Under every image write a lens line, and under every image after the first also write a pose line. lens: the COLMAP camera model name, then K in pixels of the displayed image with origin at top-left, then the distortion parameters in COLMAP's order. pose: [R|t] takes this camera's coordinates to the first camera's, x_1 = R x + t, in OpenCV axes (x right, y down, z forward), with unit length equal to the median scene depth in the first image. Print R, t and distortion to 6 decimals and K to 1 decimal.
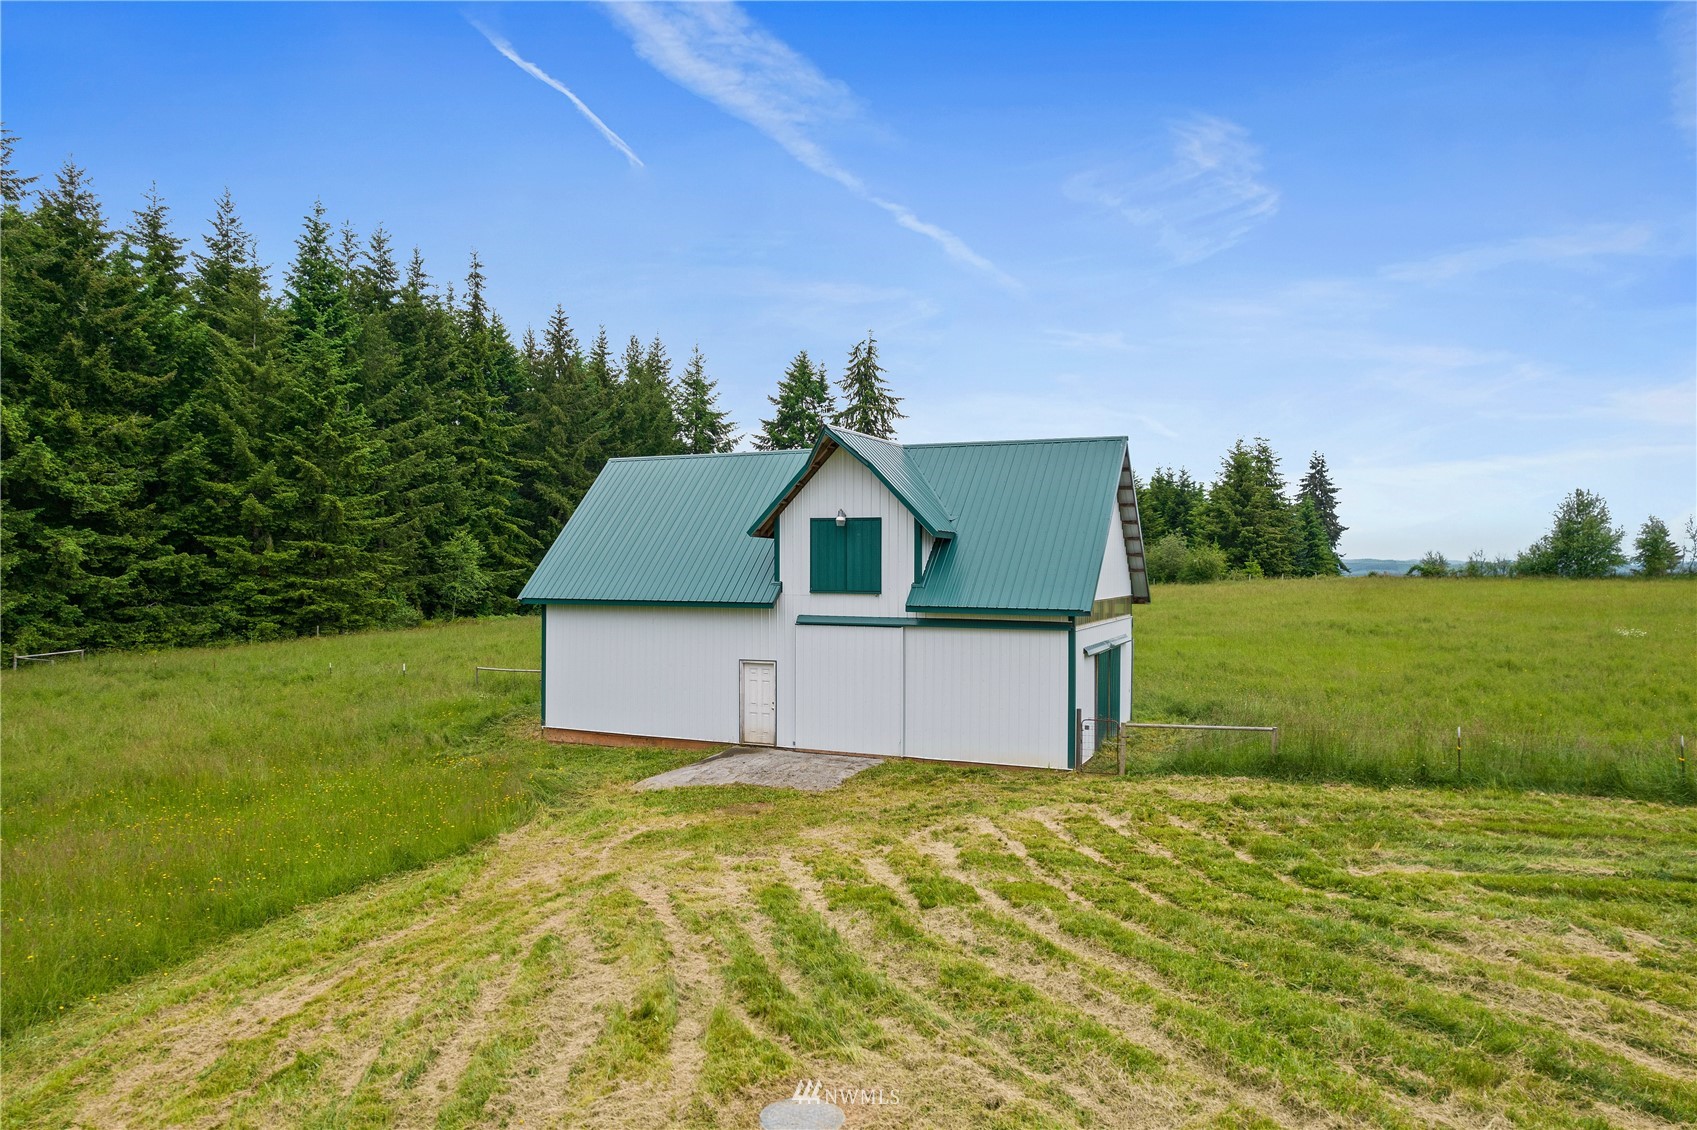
lens RADIAL K [[1087.5, 0, 848.5], [0, 1087.5, 565.0], [0, 0, 1]] dist [-0.029262, 0.000985]
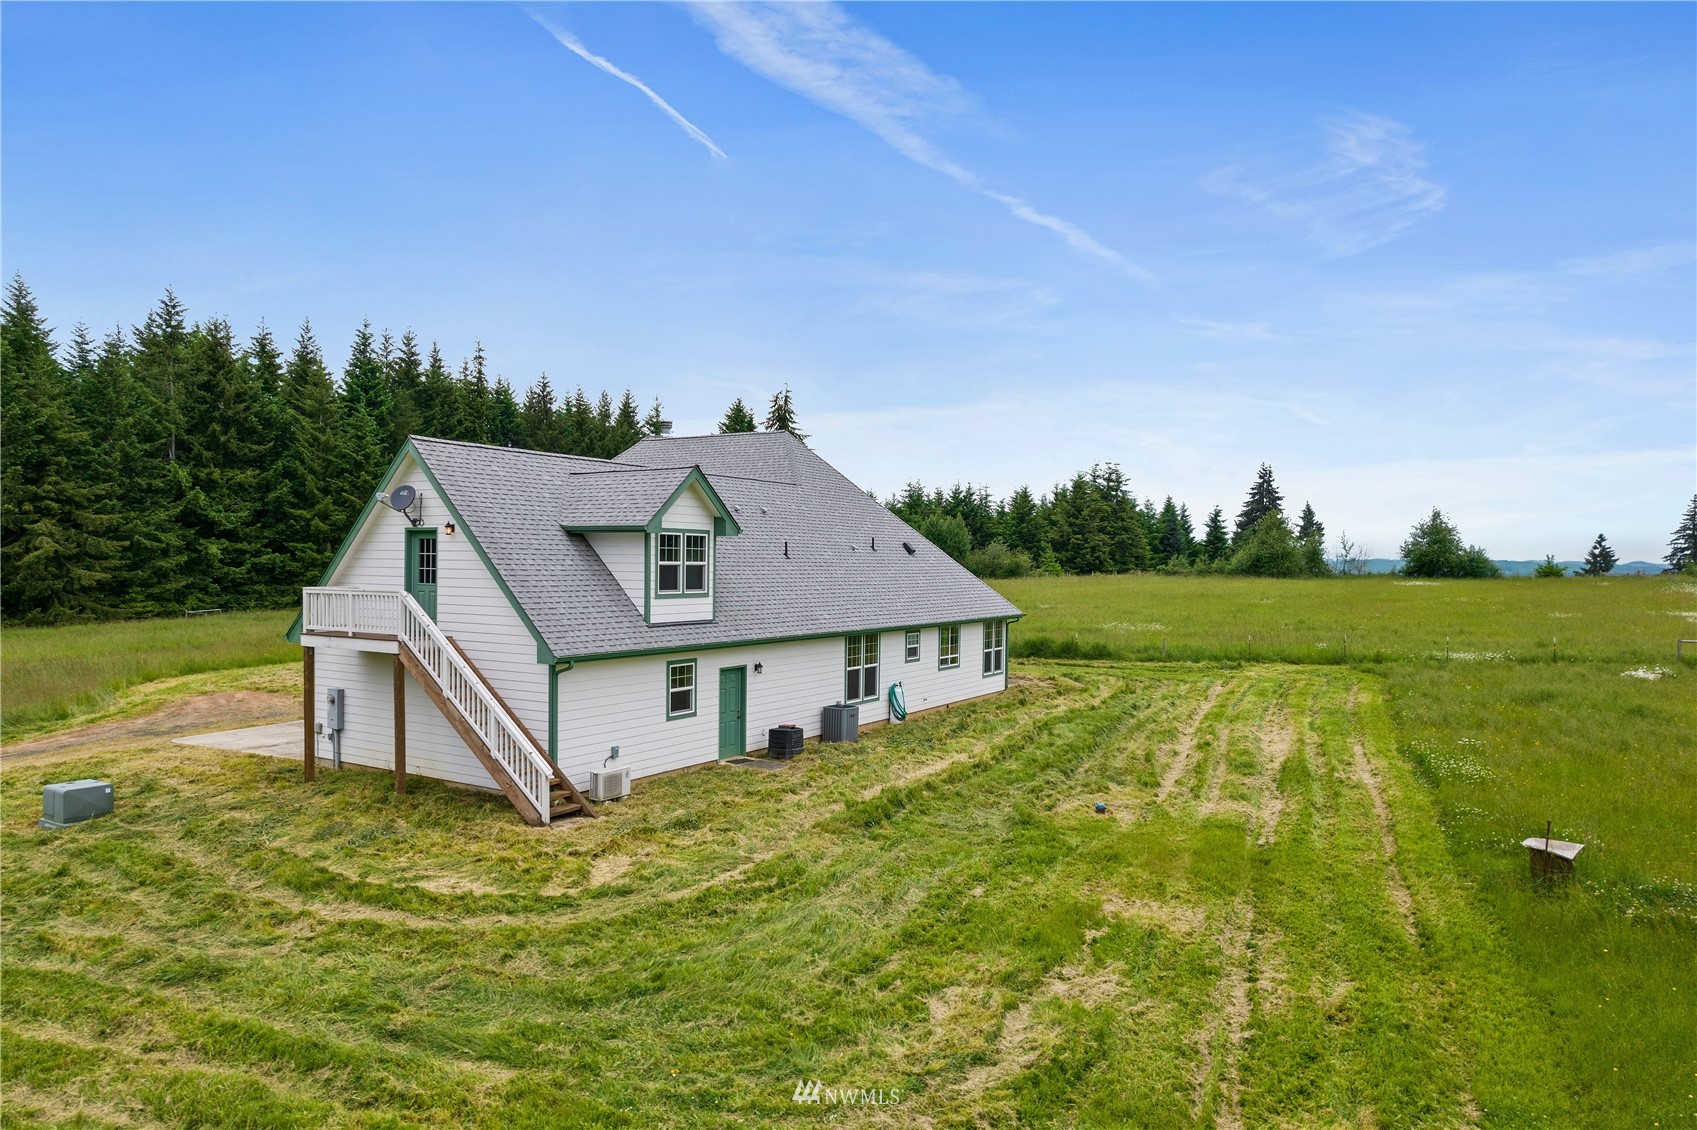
lens RADIAL K [[1093.3, 0, 848.5], [0, 1093.3, 565.0], [0, 0, 1]] dist [0.001374, -0.121624]
pose [[0.996276, 0.006310, -0.085987, 0.381818], [-0.006077, 0.999977, 0.002971, -0.003567], [0.086004, -0.002437, 0.996292, -0.555517]]
